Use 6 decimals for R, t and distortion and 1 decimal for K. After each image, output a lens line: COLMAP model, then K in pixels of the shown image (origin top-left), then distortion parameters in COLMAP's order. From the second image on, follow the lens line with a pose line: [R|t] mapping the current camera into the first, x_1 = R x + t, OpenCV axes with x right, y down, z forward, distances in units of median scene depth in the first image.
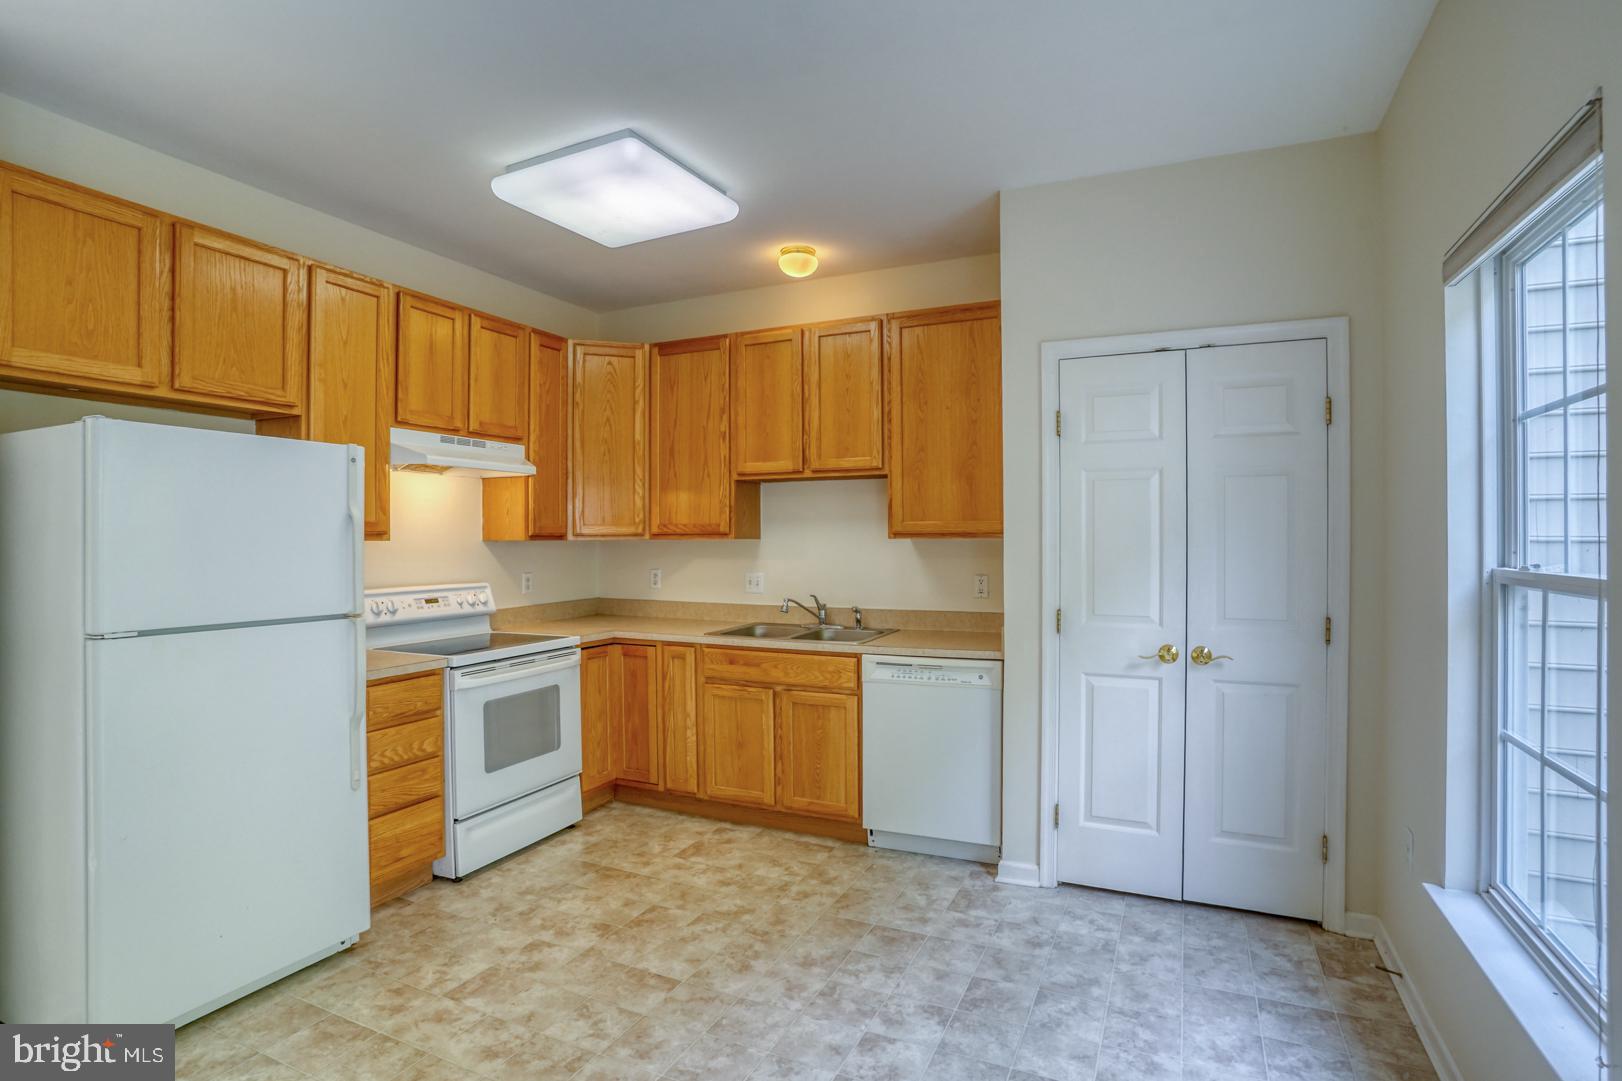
lens RADIAL K [[817.8, 0, 812.2], [0, 817.8, 538.3], [0, 0, 1]] dist [-0.089399, 0.048587]
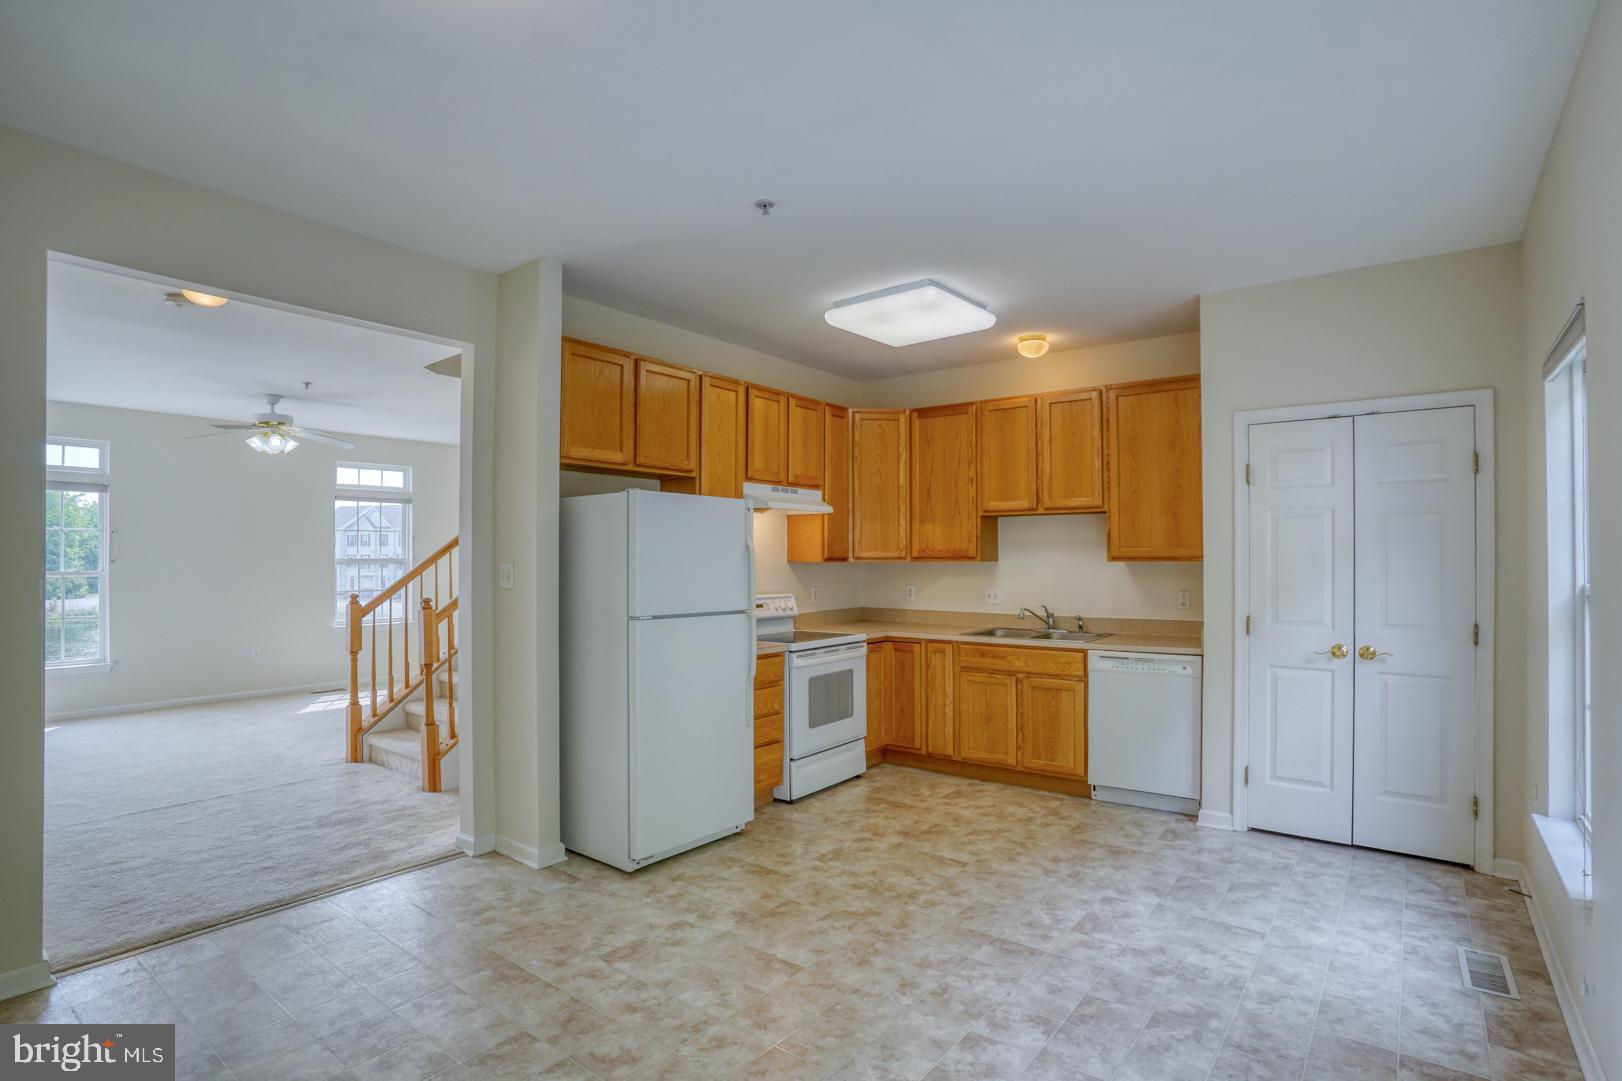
lens RADIAL K [[816.4, 0, 803.6], [0, 816.4, 554.8], [0, 0, 1]] dist [-0.081594, 0.040109]
pose [[0.973791, 0.001124, -0.227442, -0.087756], [-0.002676, 0.999975, -0.006517, -0.000652], [0.227429, 0.006955, 0.973770, -0.361002]]
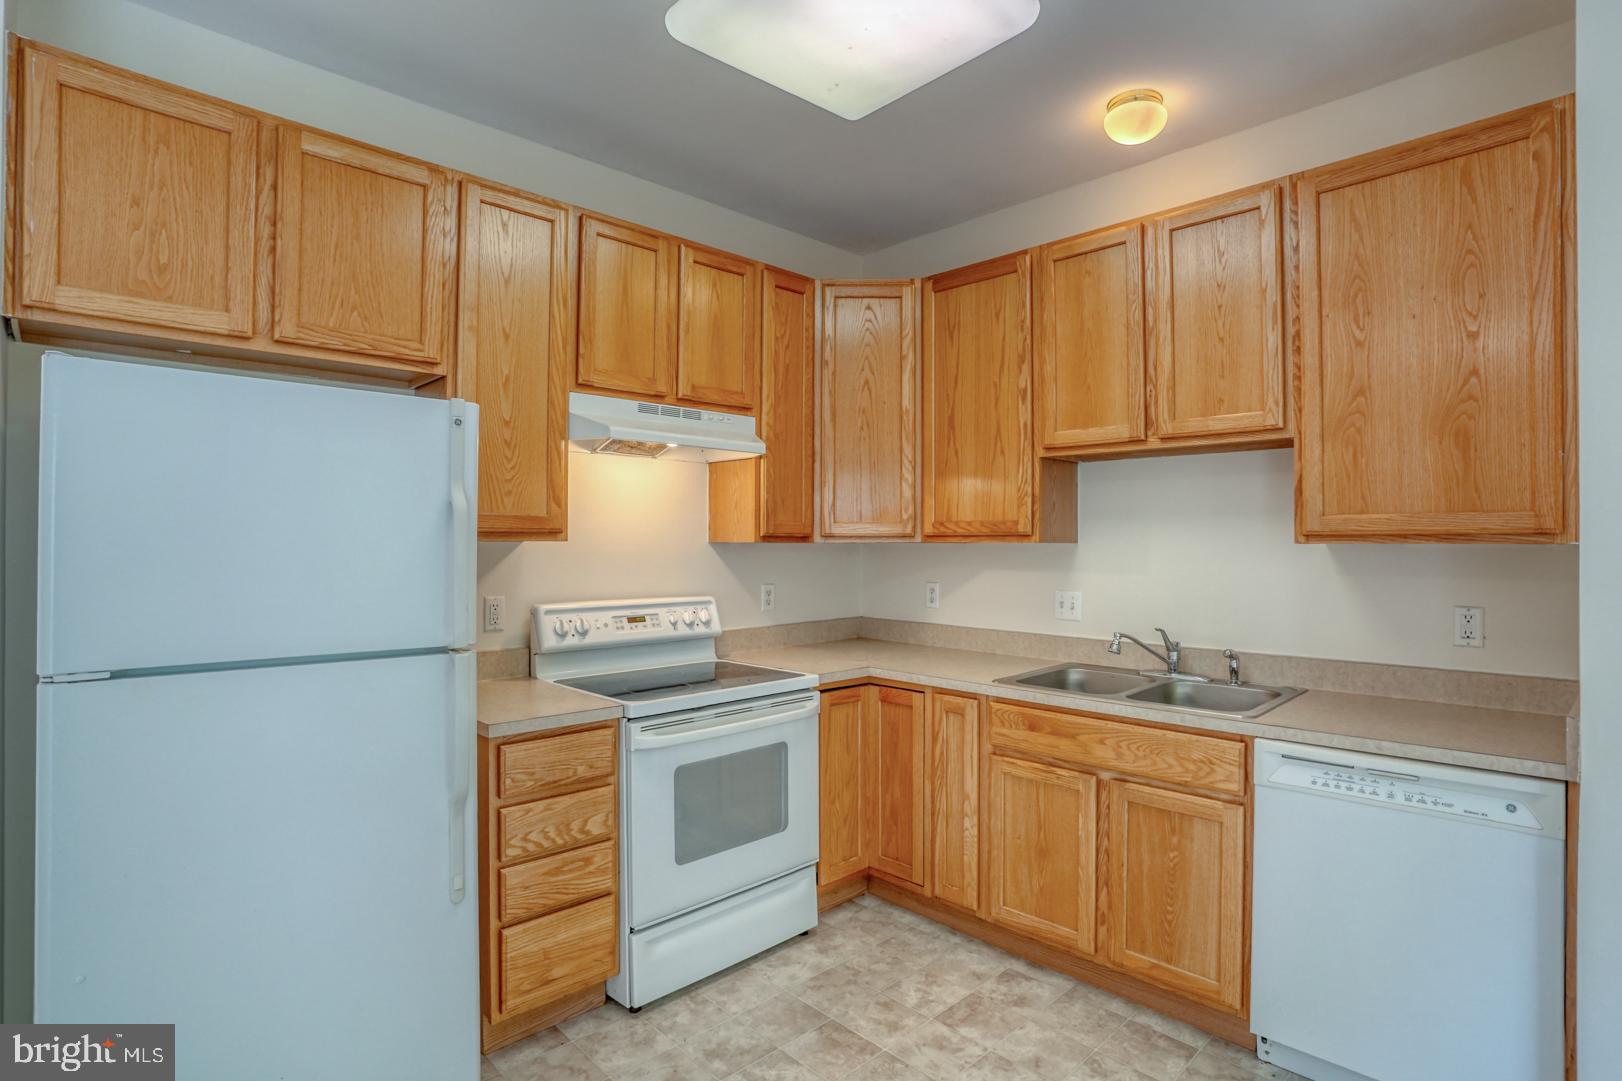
lens RADIAL K [[818.6, 0, 820.6], [0, 818.6, 537.9], [0, 0, 1]] dist [-0.090444, 0.048253]
pose [[0.935388, 0.004616, -0.353594, -0.029383], [-0.006711, 0.999966, -0.004701, 0.001578], [0.353560, 0.006770, 0.935387, 0.342243]]
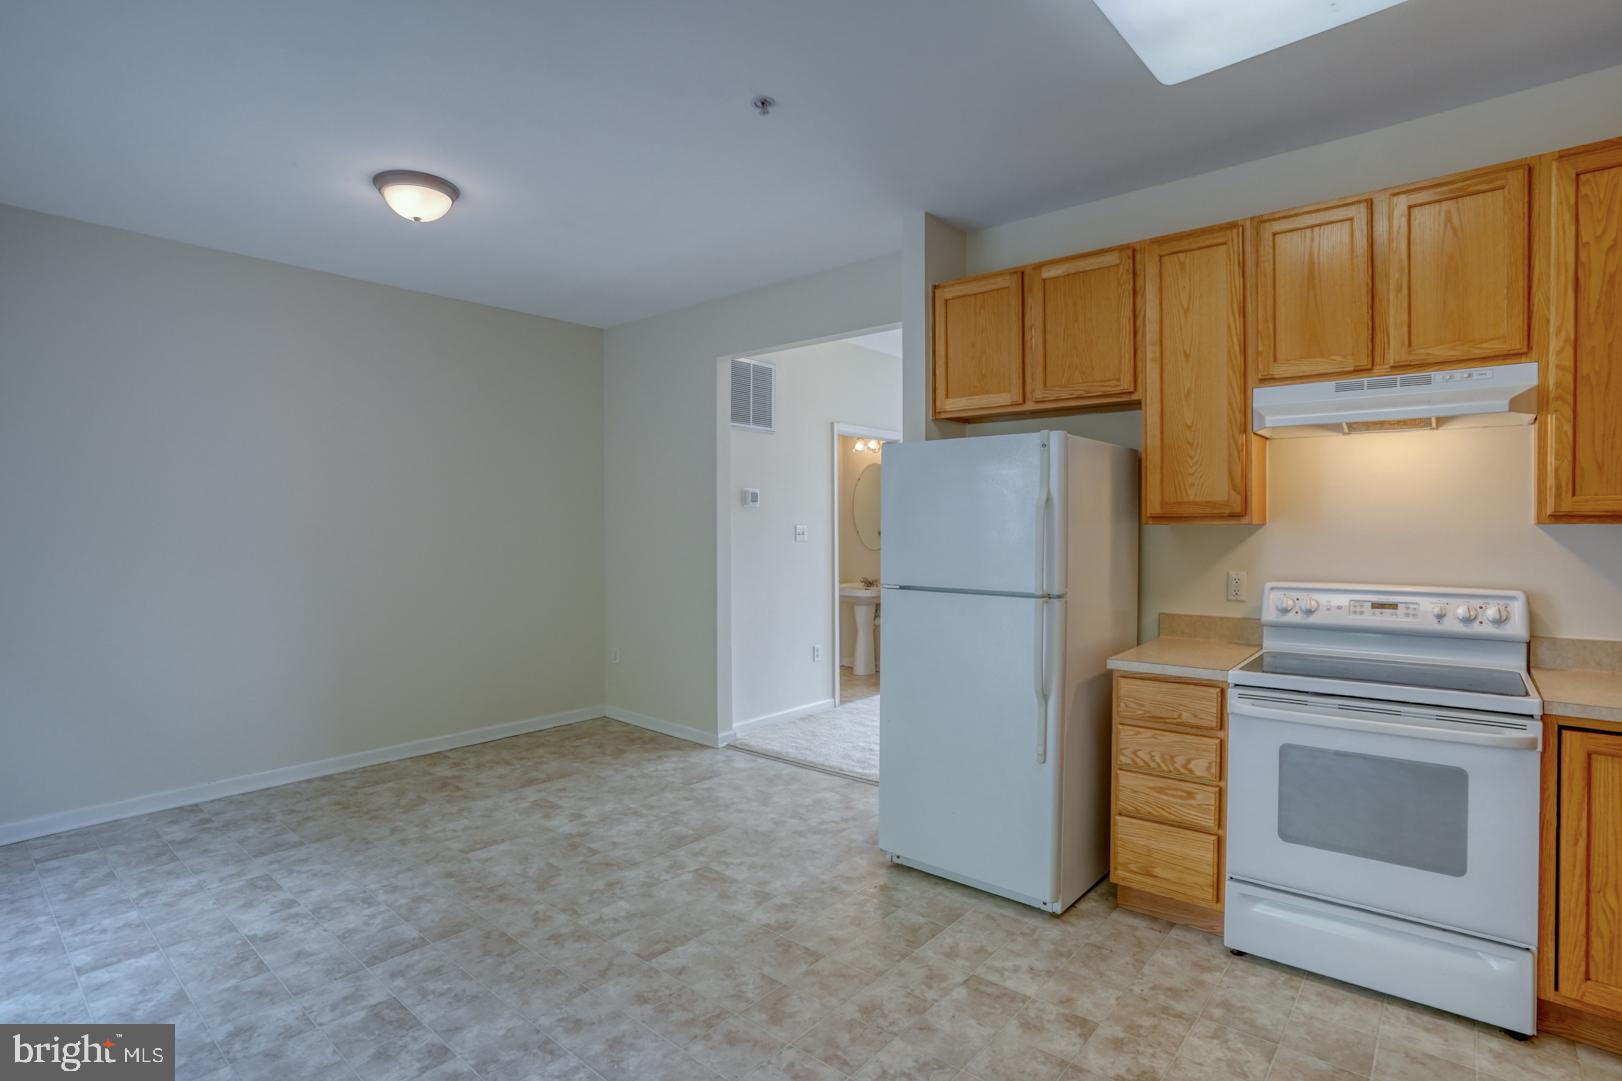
lens RADIAL K [[785.9, 0, 817.2], [0, 785.9, 541.6], [0, 0, 1]] dist [-0.069649, 0.029677]
pose [[-0.247481, 0.025569, -0.968555, 0.349233], [0.004870, 0.999672, 0.025146, -0.001002], [0.968881, 0.001507, -0.247524, 0.709672]]
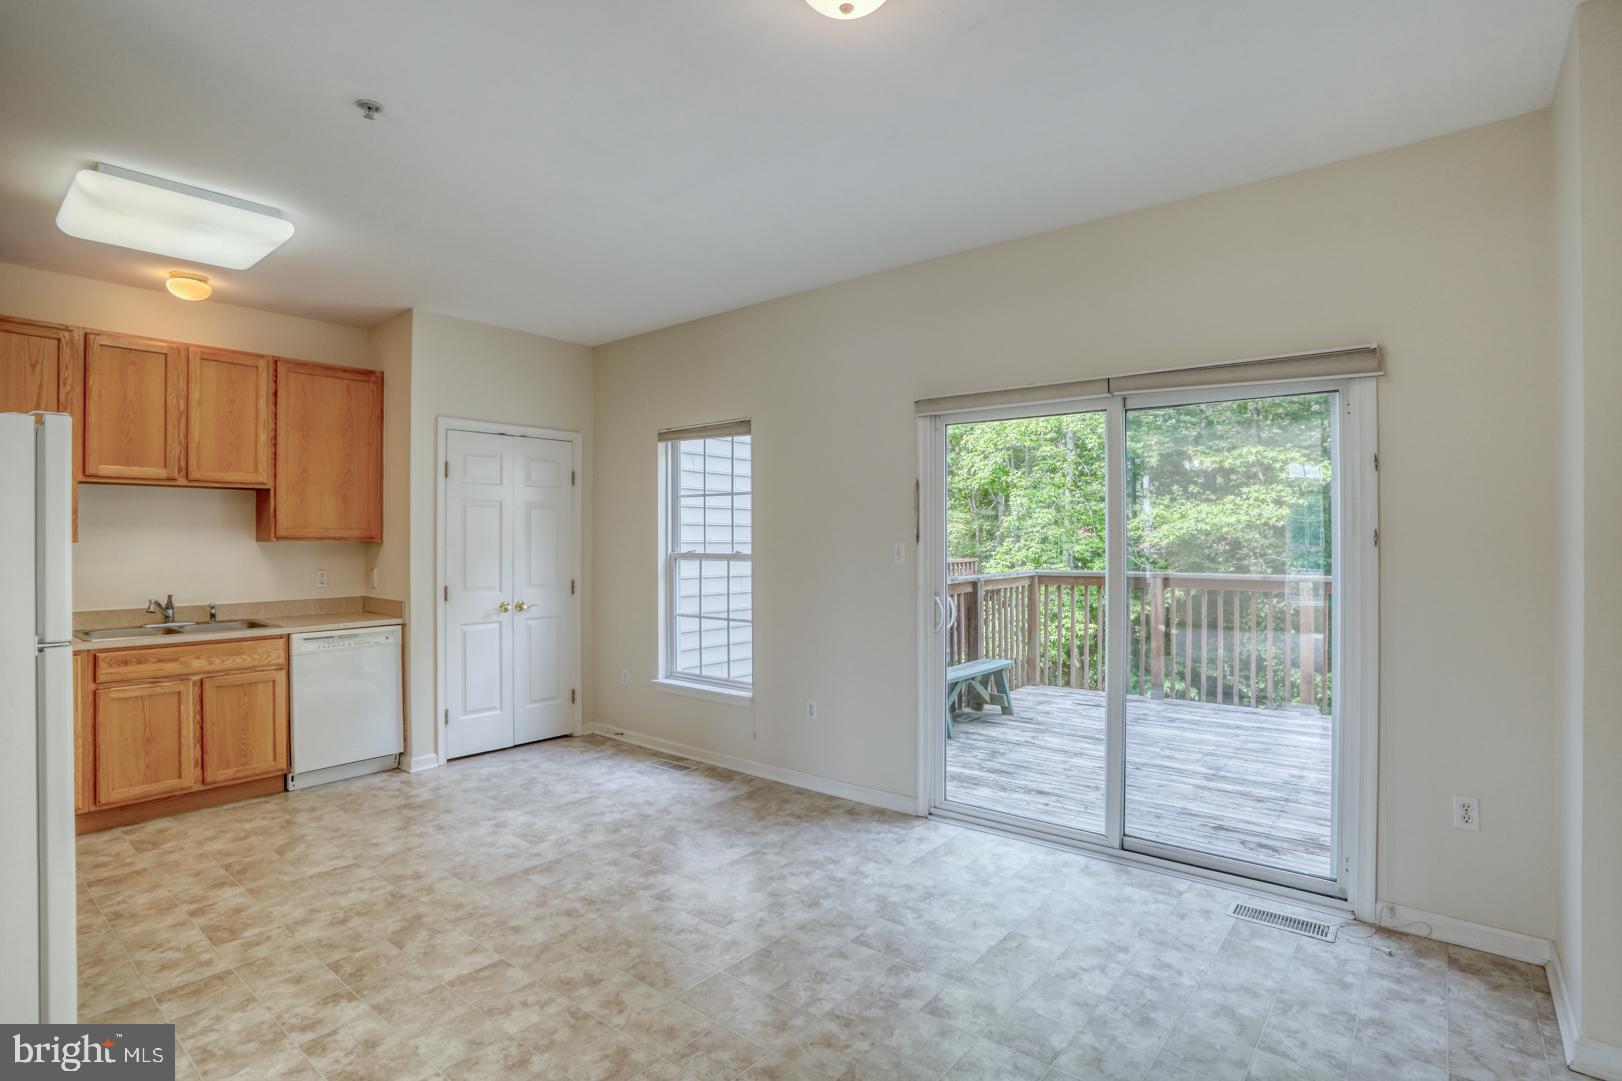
lens RADIAL K [[818.6, 0, 820.6], [0, 818.6, 537.9], [0, 0, 1]] dist [-0.090444, 0.048253]
pose [[0.230881, 0.005743, 0.972965, -0.921163], [0.002596, 0.999975, -0.006519, 0.004642], [-0.972979, 0.004031, 0.230860, -0.067494]]
